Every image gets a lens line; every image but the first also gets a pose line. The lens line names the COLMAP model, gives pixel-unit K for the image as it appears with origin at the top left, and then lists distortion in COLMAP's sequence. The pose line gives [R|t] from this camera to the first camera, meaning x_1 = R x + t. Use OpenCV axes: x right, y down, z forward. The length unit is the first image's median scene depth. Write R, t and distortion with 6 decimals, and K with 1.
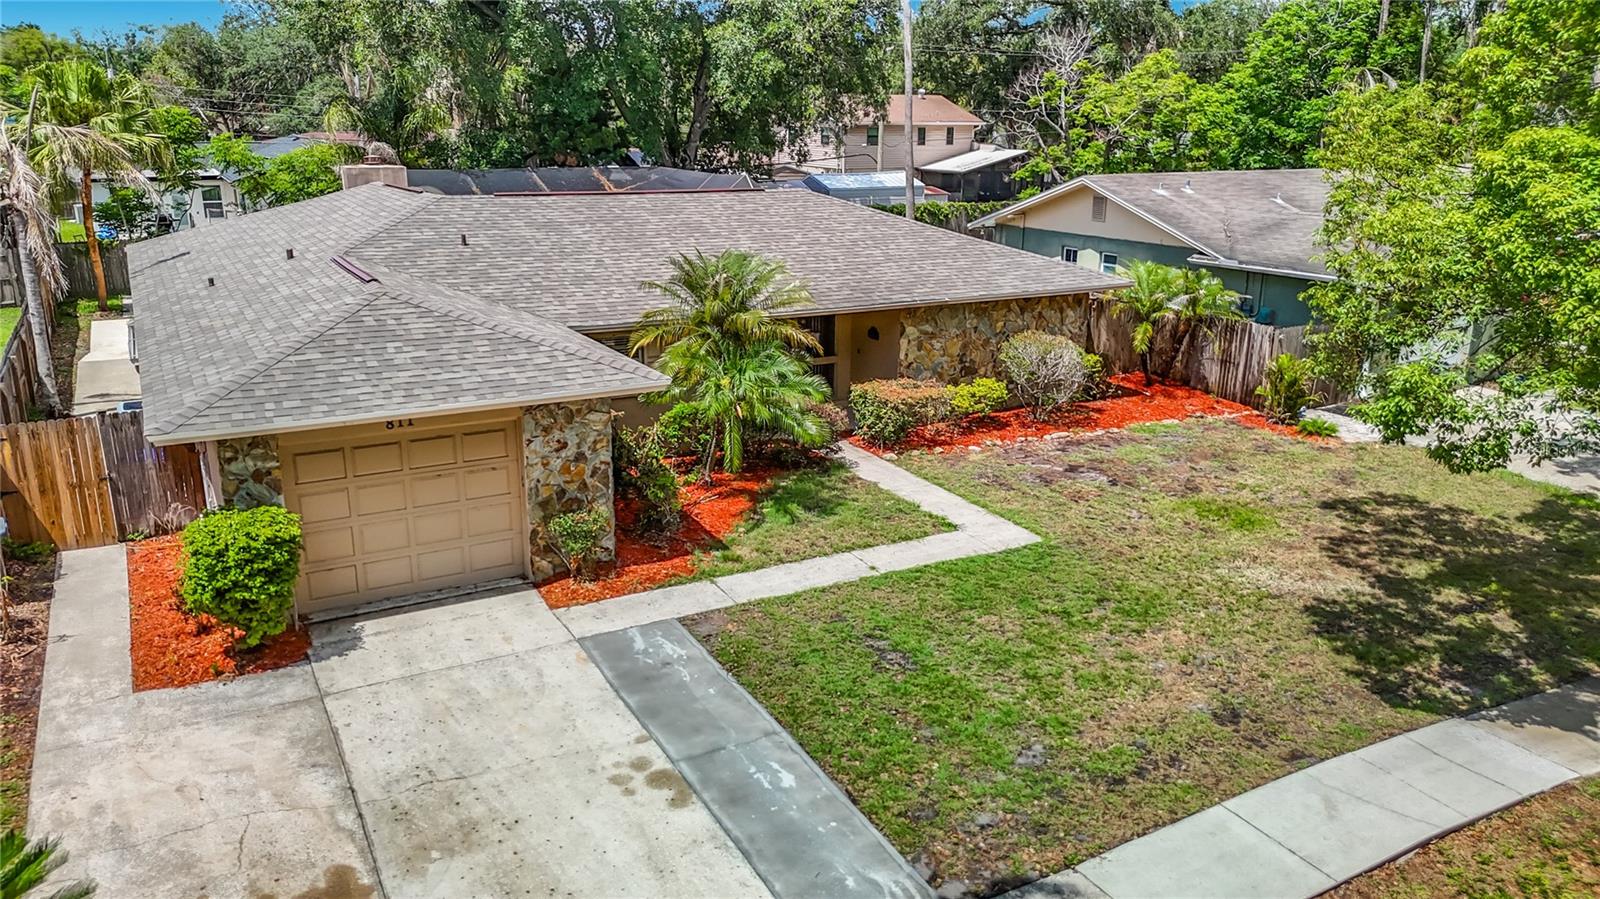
lens RADIAL K [[1180.9, 0, 800.0], [0, 1180.9, 449.5], [0, 0, 1]] dist [0.102841, -0.122812]
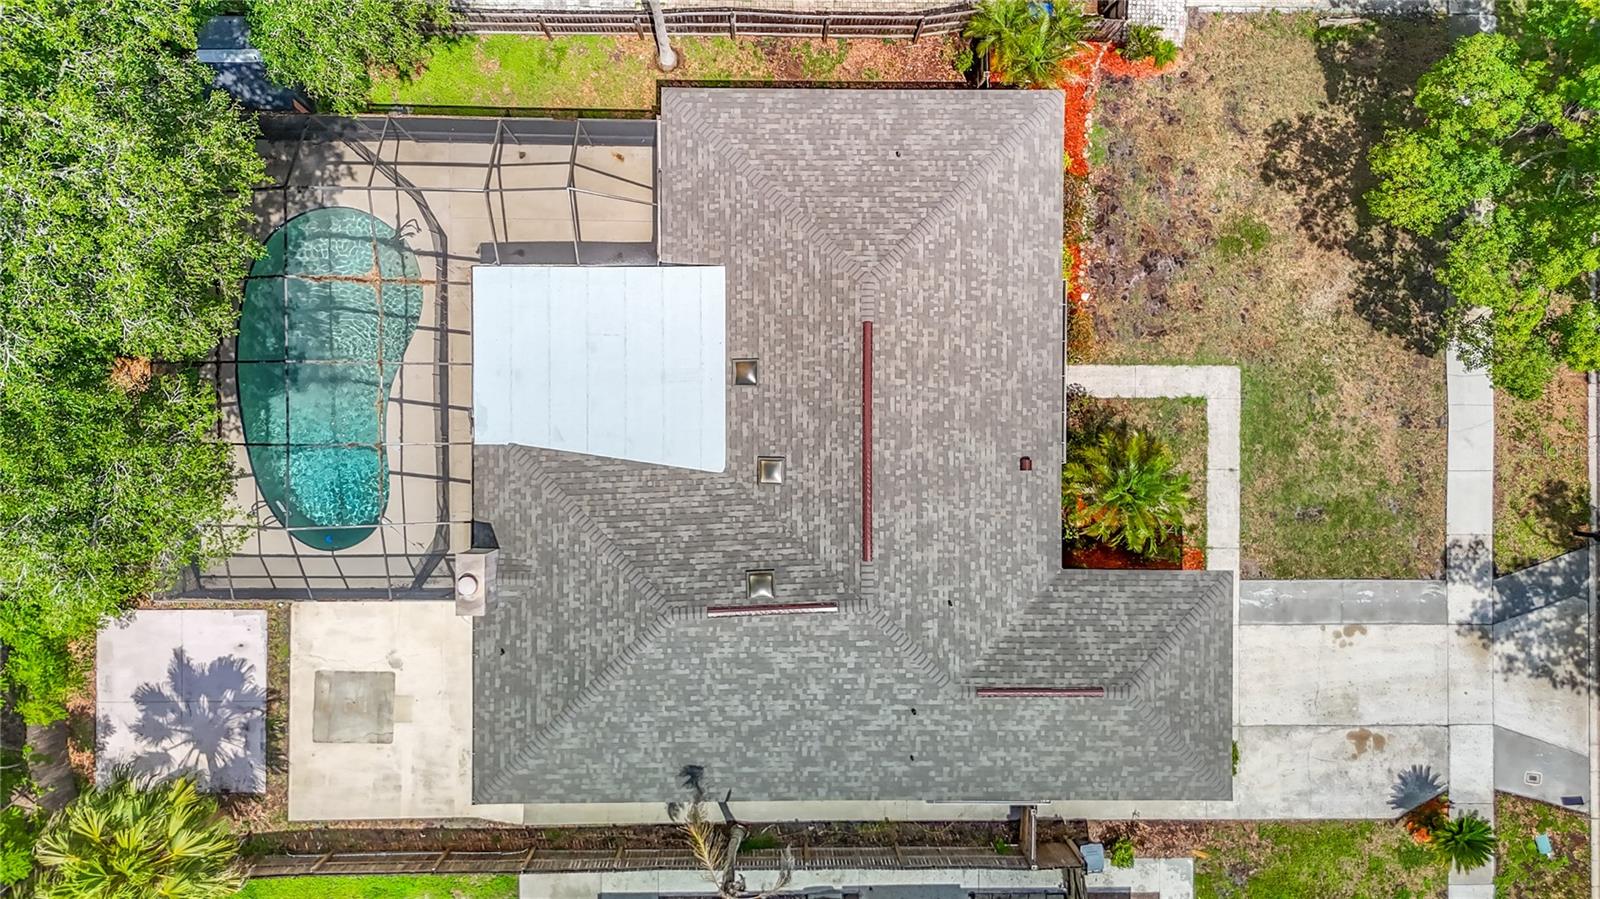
lens RADIAL K [[1188.3, 0, 799.8], [0, 1188.3, 452.9], [0, 0, 1]] dist [0.050125, -0.030017]
pose [[0.484792, -0.874617, -0.004563, -0.269543], [0.225416, 0.119902, 0.966856, -2.113947], [-0.845082, -0.469753, 0.255281, 1.158822]]
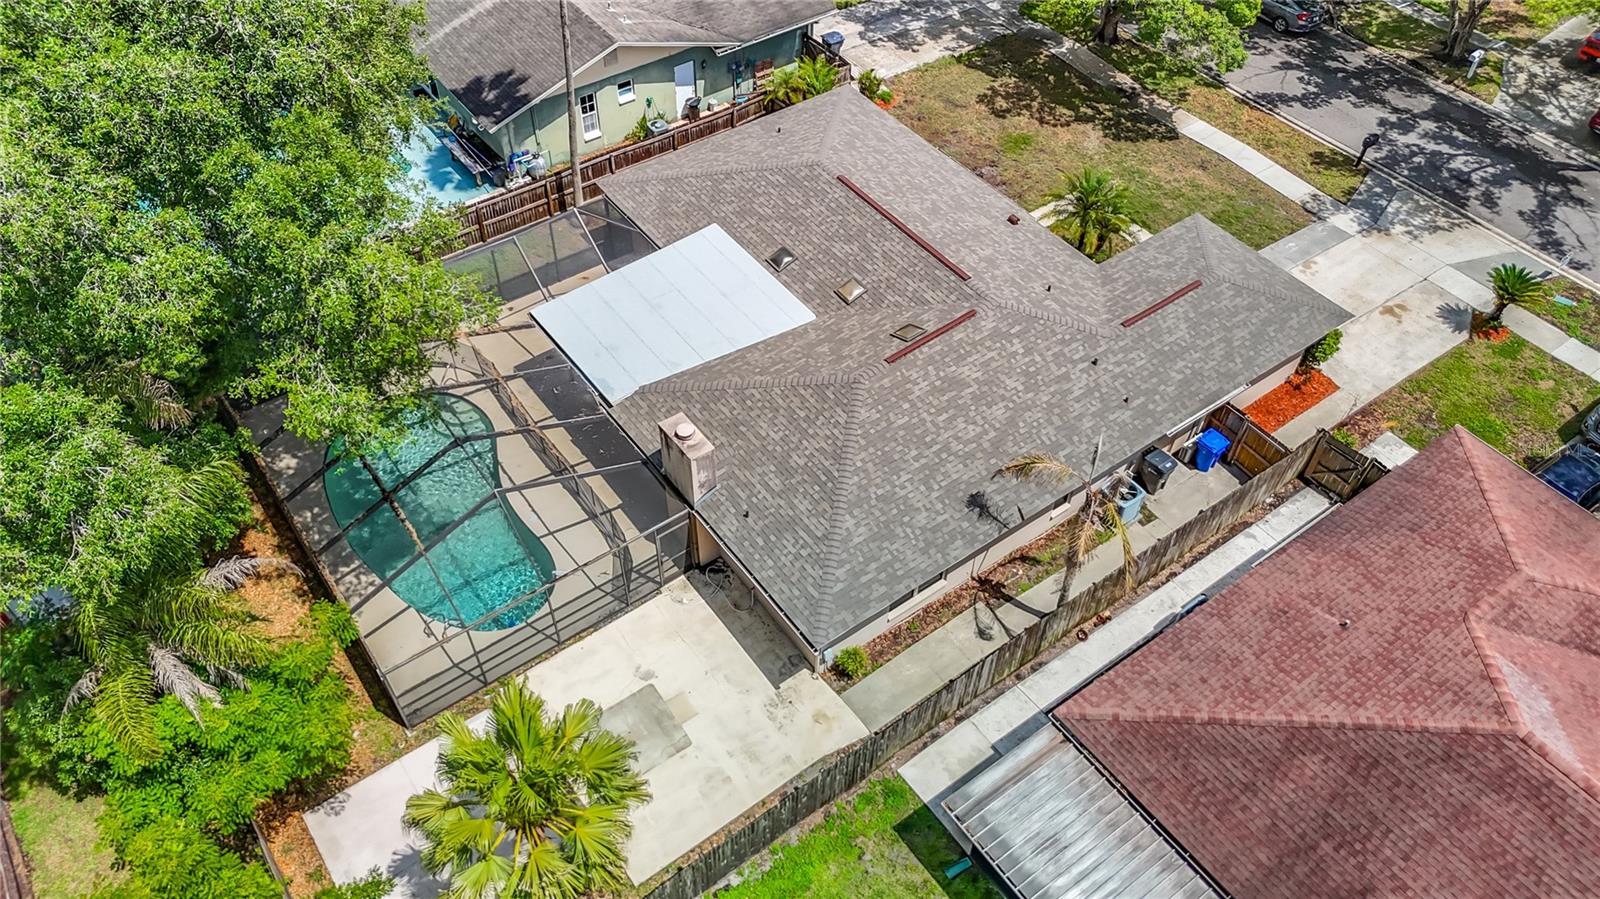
lens RADIAL K [[1144.1, 0, 804.1], [0, 1144.1, 486.4], [0, 0, 1]] dist [0.040454, -0.000575]
pose [[-0.129124, -0.767363, 0.628077, -1.857416], [0.257248, 0.585774, 0.768565, -1.697594], [-0.957680, 0.260812, 0.121765, 1.581864]]
